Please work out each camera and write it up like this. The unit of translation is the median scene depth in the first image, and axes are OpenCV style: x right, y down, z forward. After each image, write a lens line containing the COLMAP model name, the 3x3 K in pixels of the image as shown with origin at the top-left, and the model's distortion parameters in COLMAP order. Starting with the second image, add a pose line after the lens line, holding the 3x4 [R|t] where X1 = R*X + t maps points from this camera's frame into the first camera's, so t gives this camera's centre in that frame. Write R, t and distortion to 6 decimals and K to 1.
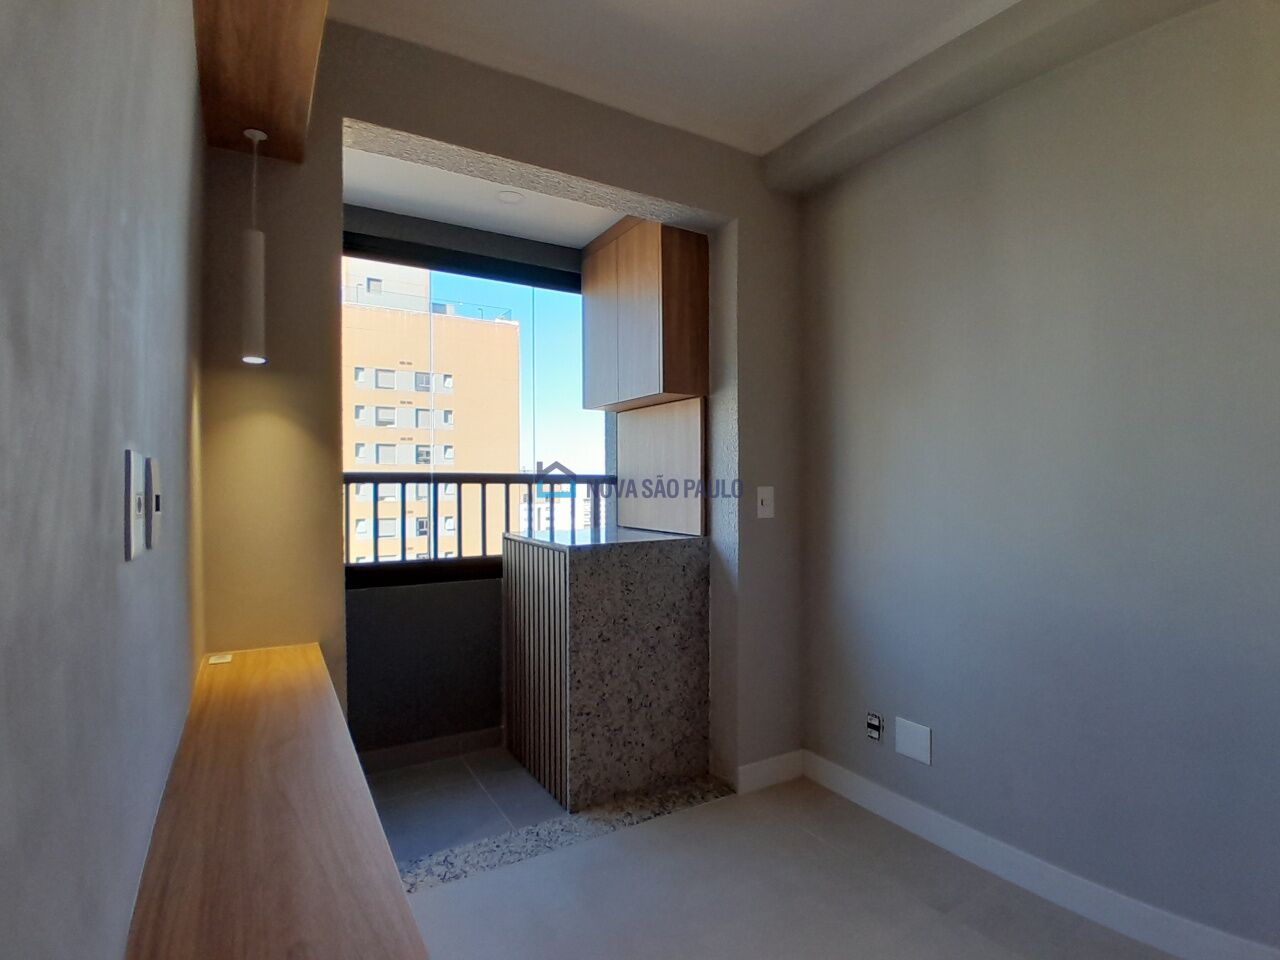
lens RADIAL K [[638.2, 0, 645.1], [0, 638.2, 486.5], [0, 0, 1]] dist [-0.007573, -0.036994]
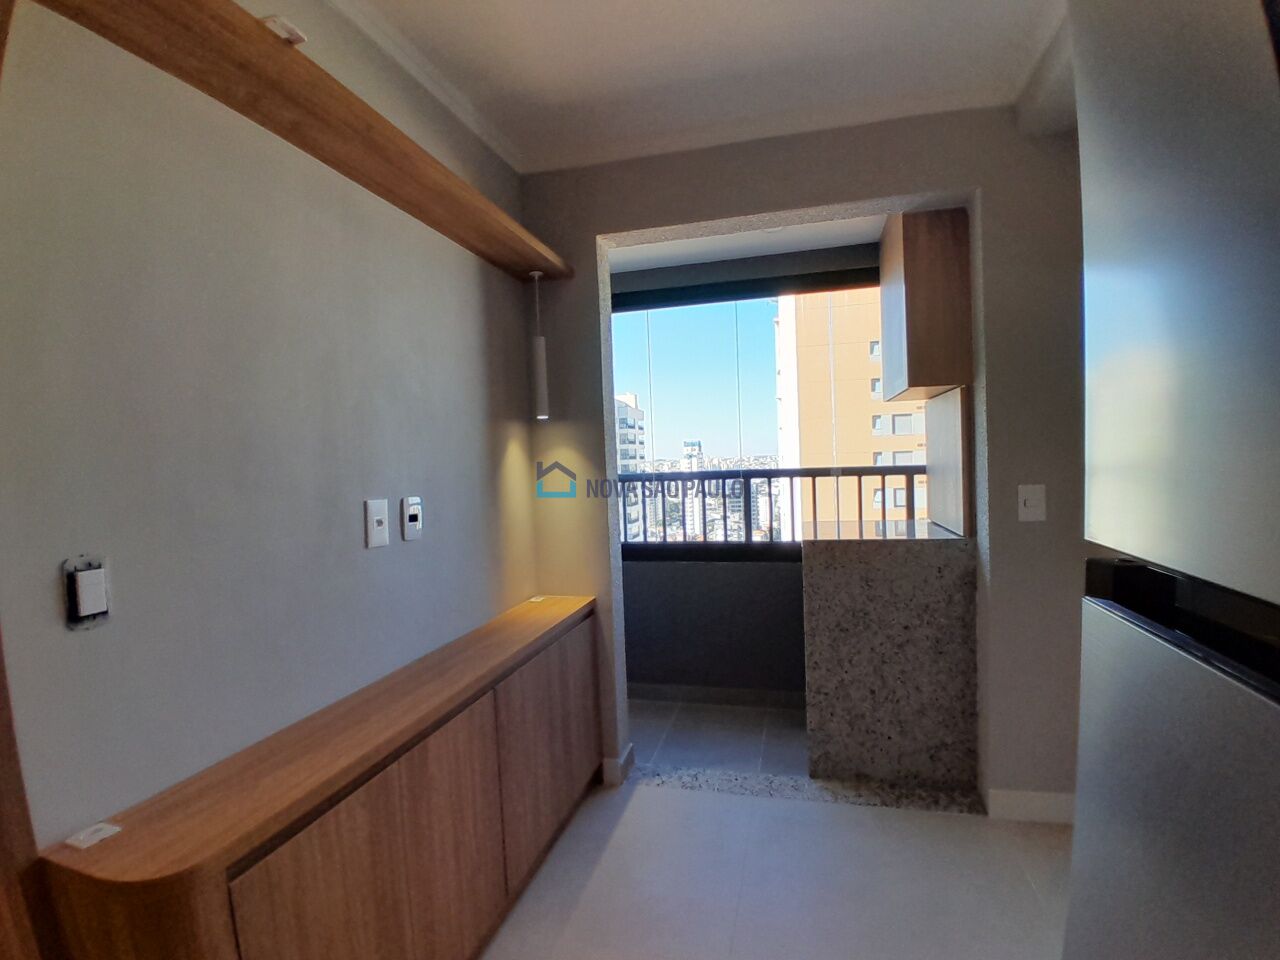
lens RADIAL K [[641.0, 0, 625.9], [0, 641.0, 481.6], [0, 0, 1]] dist [-0.058608, -0.002177]
pose [[0.683685, 0.000478, -0.729777, 0.434899], [0.029959, 0.999138, 0.028721, -0.045206], [0.729162, -0.041500, 0.683081, 0.021804]]
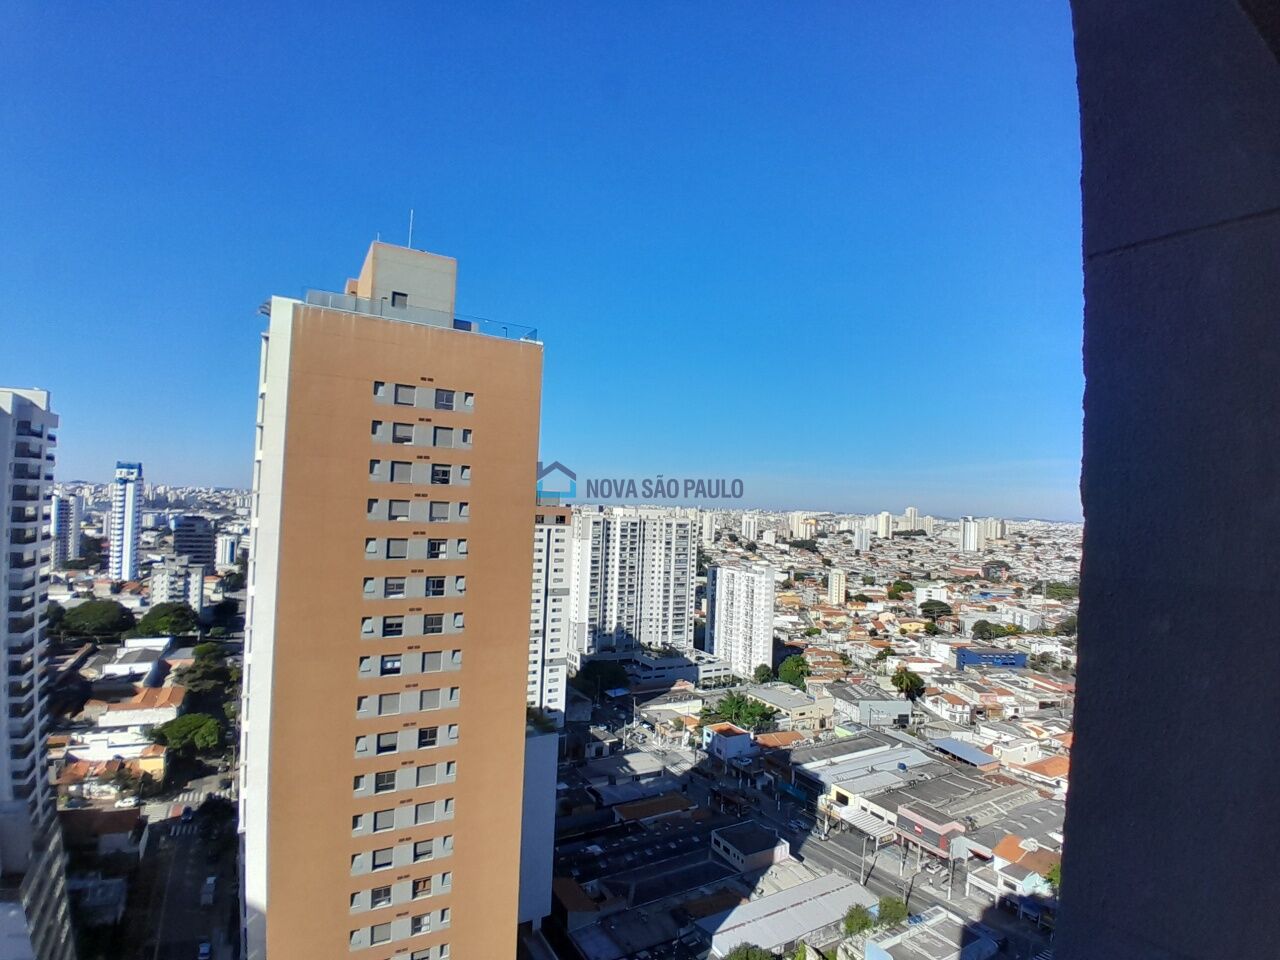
lens RADIAL K [[638.2, 0, 635.1], [0, 638.2, 487.4], [0, 0, 1]] dist [-0.007573, -0.036994]
pose [[0.998427, 0.046205, -0.031767, -0.443991], [-0.047346, 0.998224, -0.036143, -0.195258], [0.030041, 0.037590, 0.998842, 0.976726]]
